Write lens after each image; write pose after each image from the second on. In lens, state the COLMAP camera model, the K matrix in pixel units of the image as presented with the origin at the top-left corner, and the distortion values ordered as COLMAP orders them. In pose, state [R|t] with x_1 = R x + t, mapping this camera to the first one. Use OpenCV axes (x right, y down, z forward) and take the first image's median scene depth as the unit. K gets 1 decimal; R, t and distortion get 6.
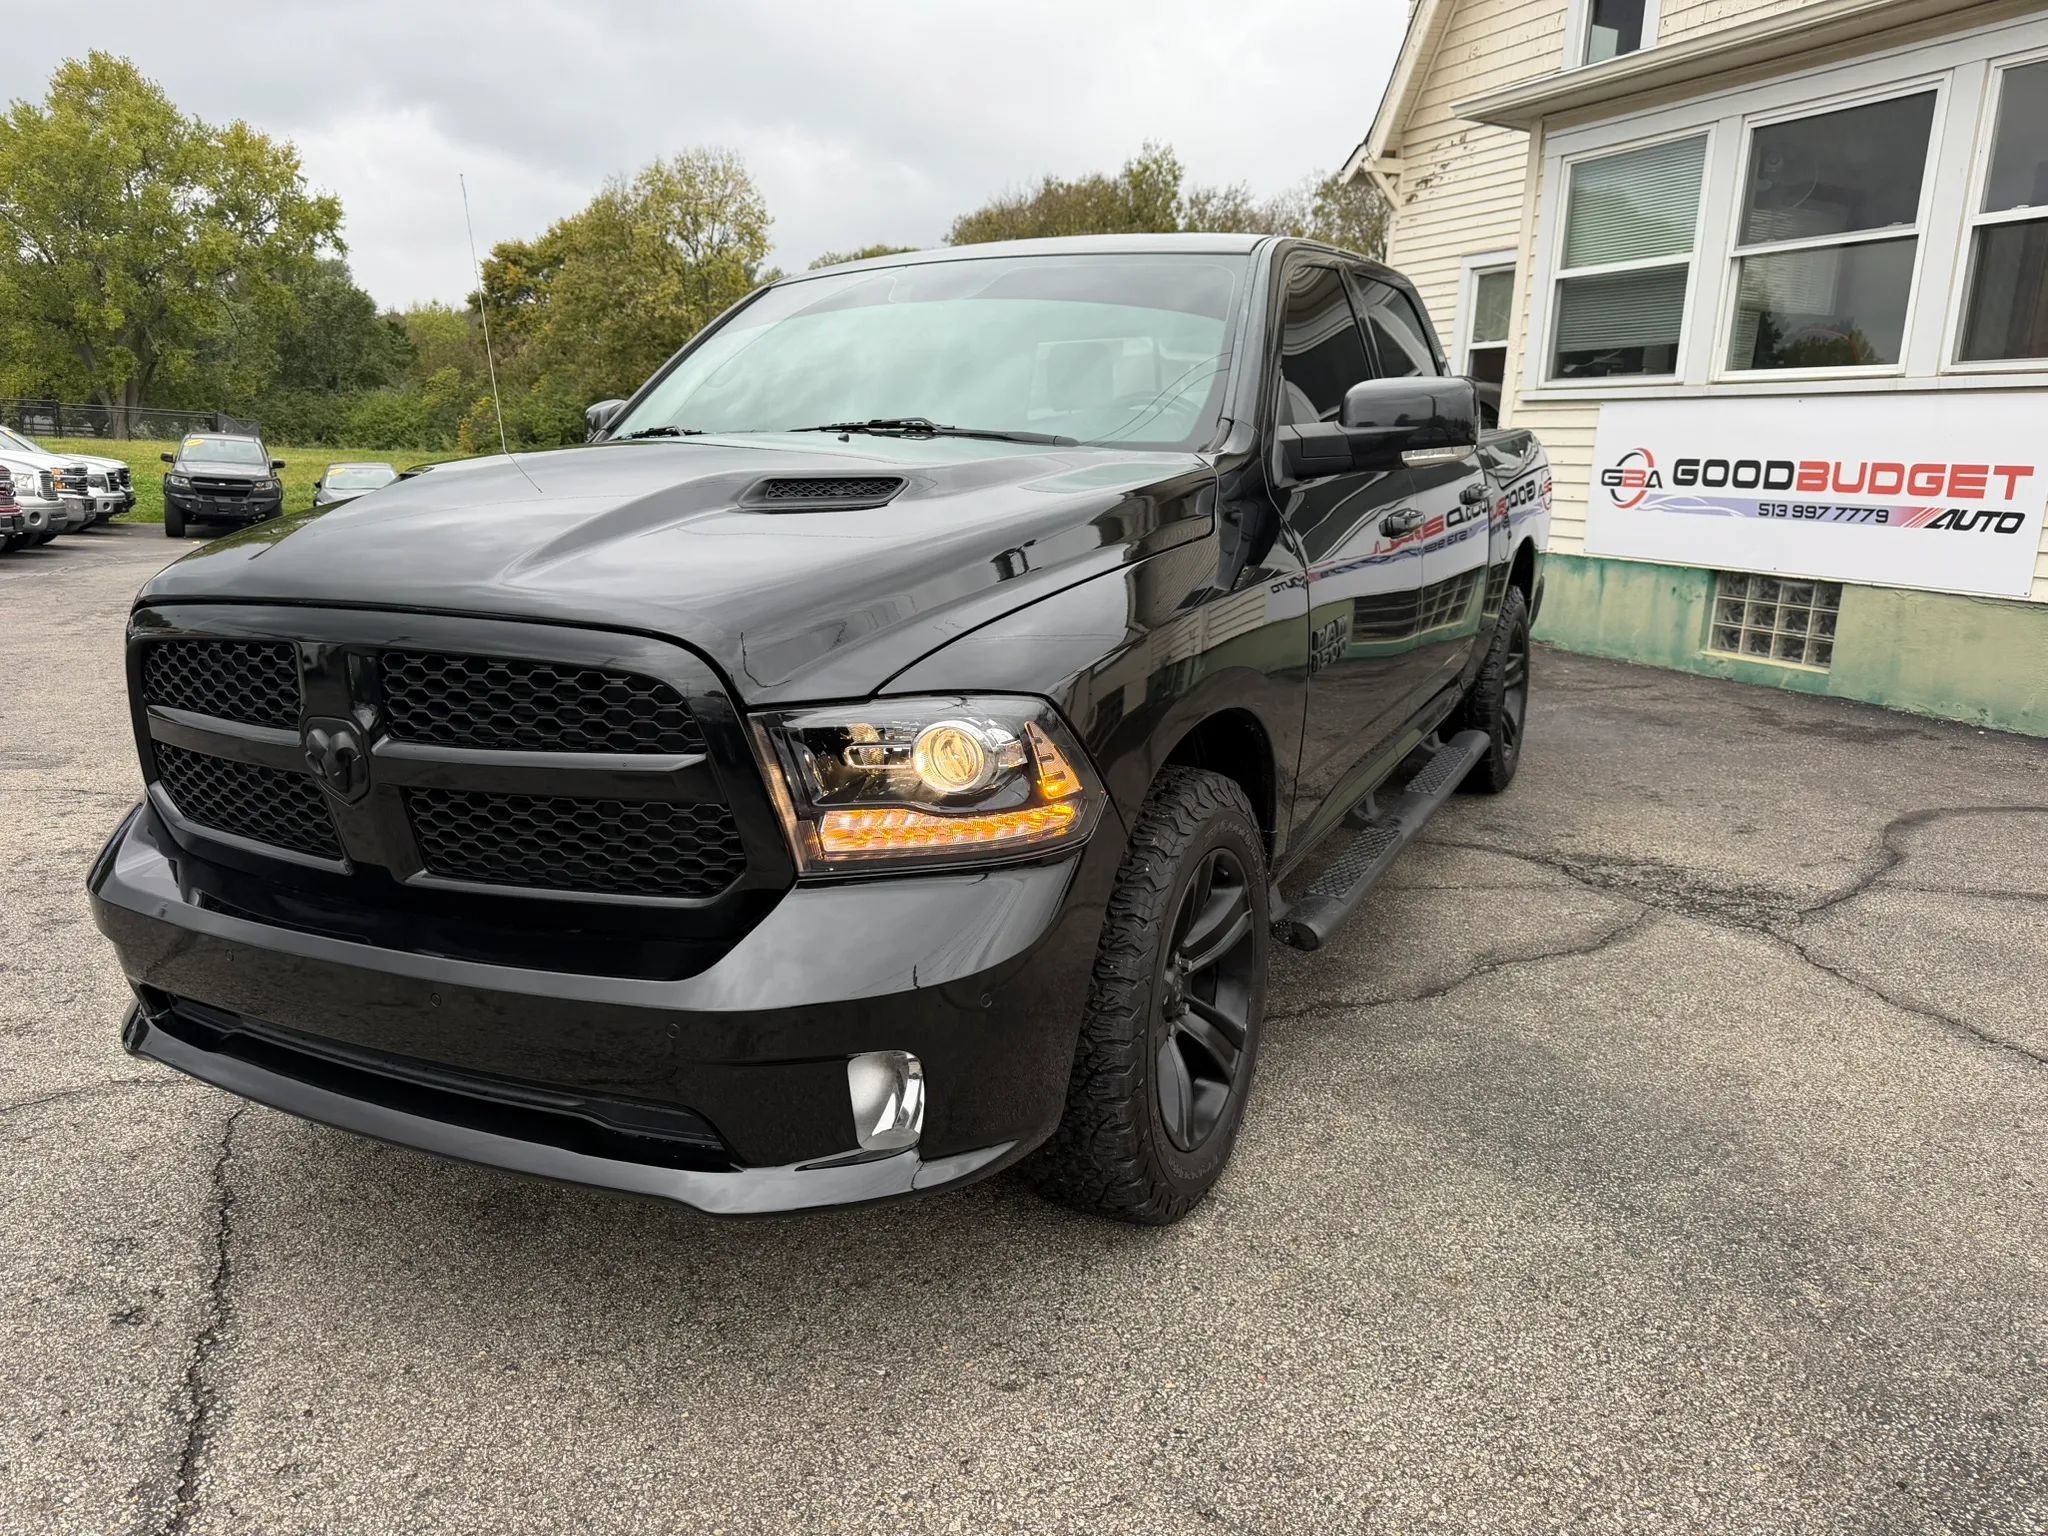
lens RADIAL K [[1437.2, 0, 1036.1], [0, 1437.2, 795.0], [0, 0, 1]] dist [0.006224, -0.003529]
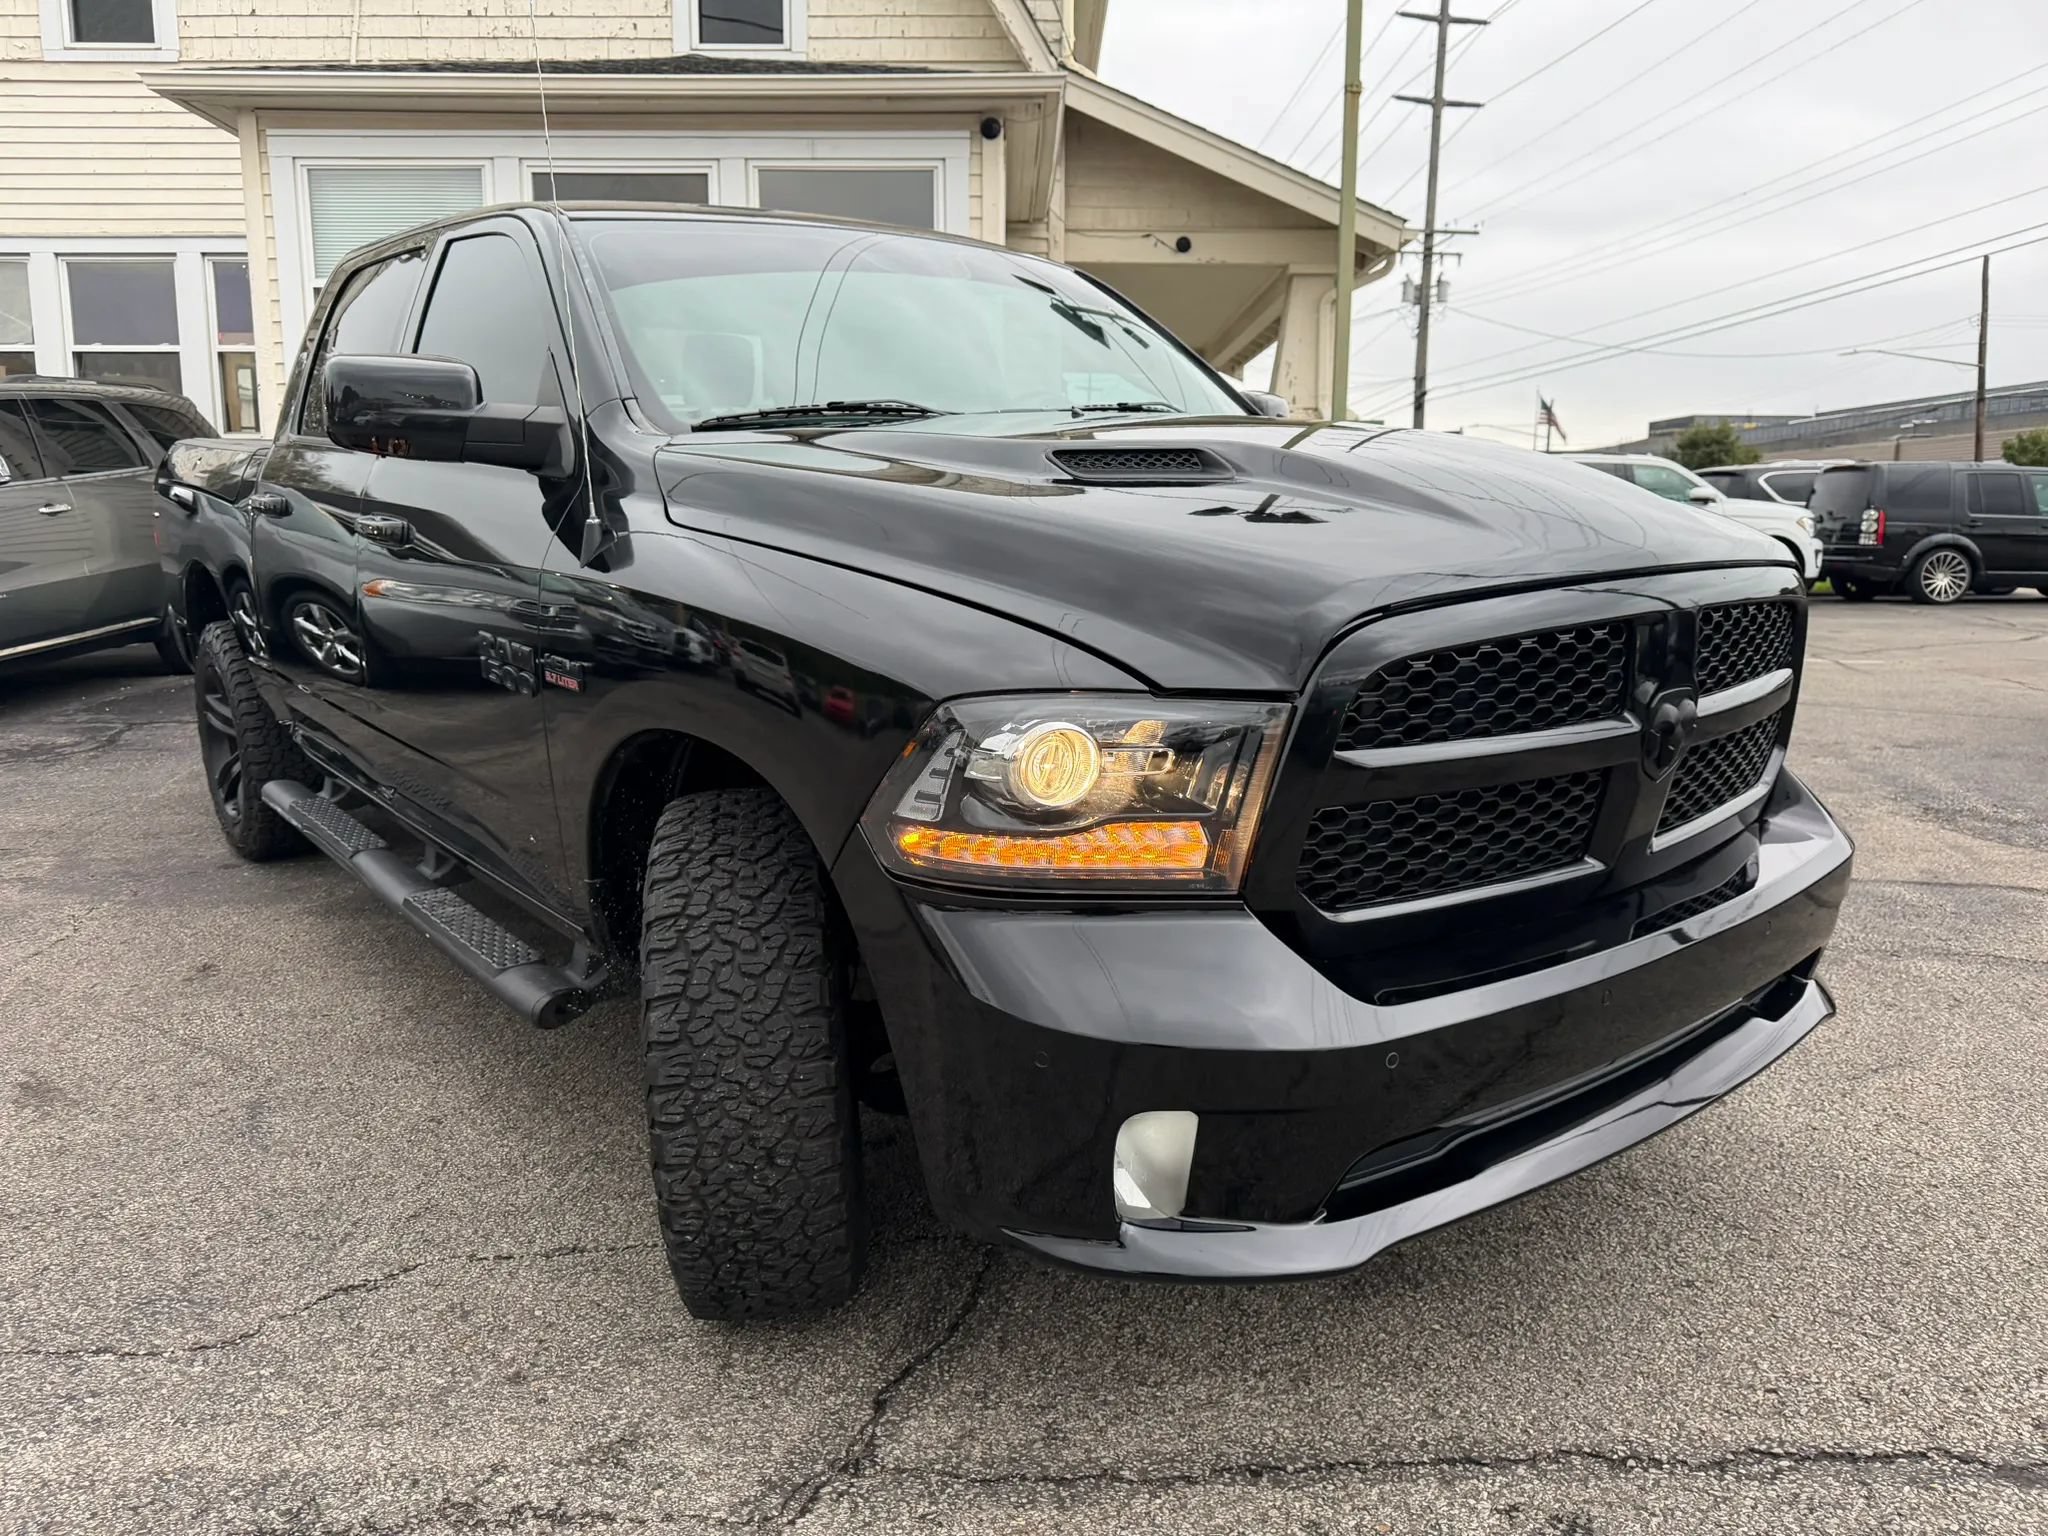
lens RADIAL K [[1460.8, 0, 1024.0], [0, 1460.8, 768.0], [0, 0, 1]] dist [0.002563, 0.000188]
pose [[0.419524, -0.181743, 0.889364, -0.917620], [0.219976, 0.970904, 0.094640, -0.112604], [-0.880687, 0.155934, 0.447297, 0.563315]]
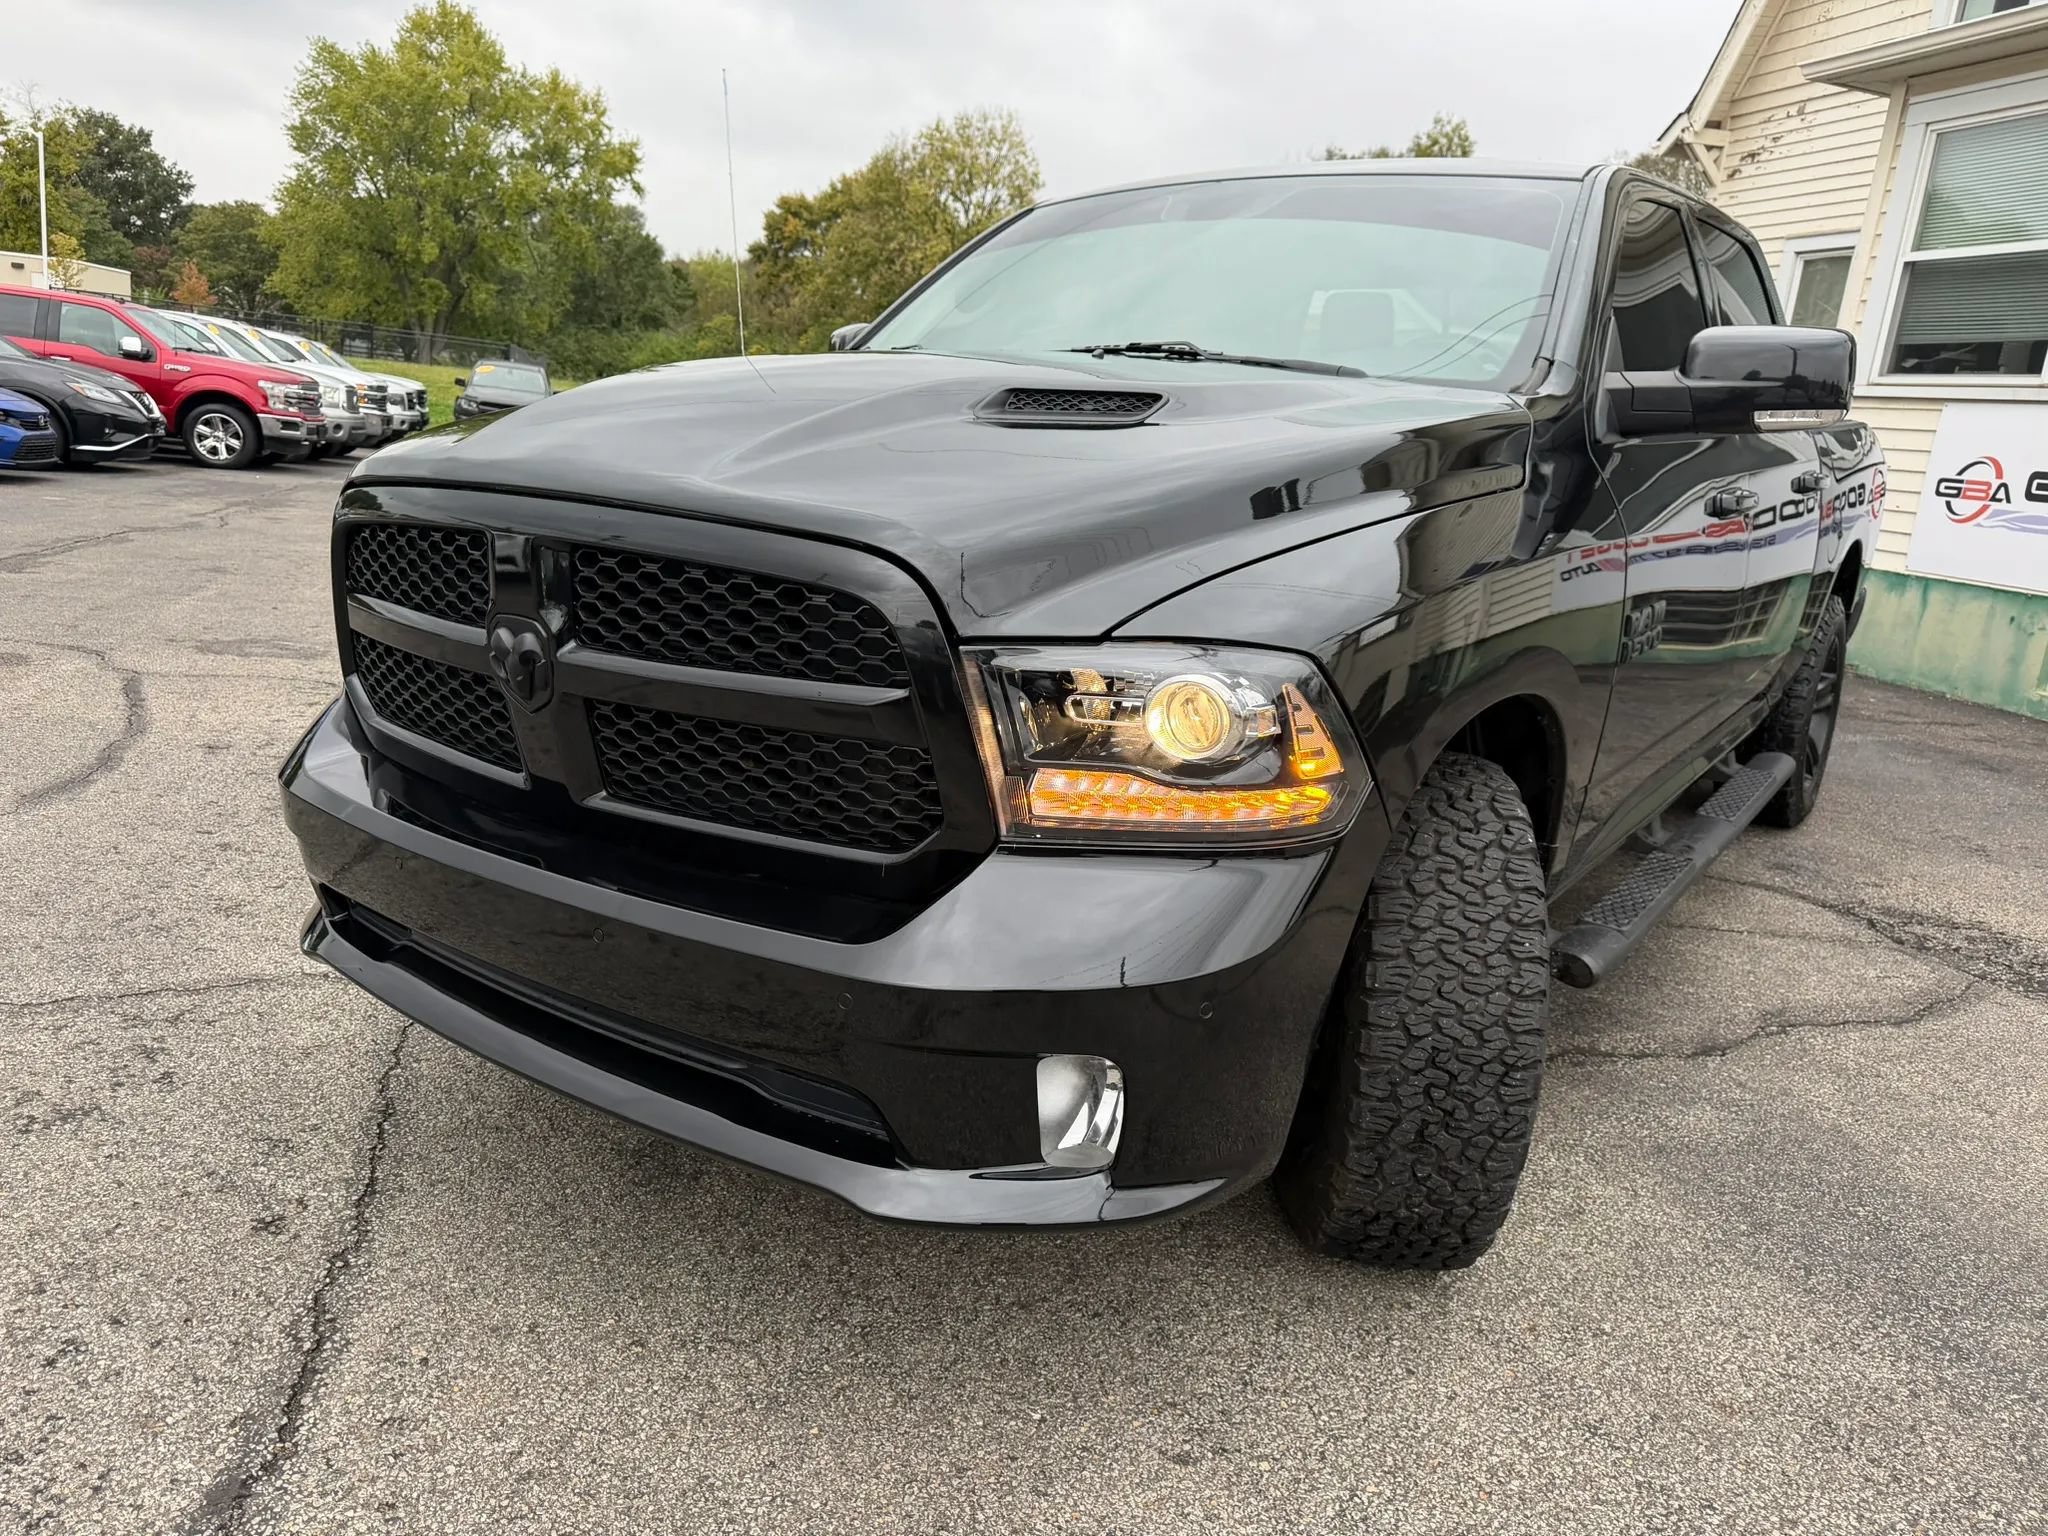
lens RADIAL K [[1452.3, 0, 1036.4], [0, 1452.3, 770.9], [0, 0, 1]] dist [0.005516, 0.002516]
pose [[0.984134, 0.097735, -0.148079, -0.009410], [-0.097657, 0.995189, 0.007812, 0.002984], [0.148130, 0.006773, 0.988945, 0.077734]]
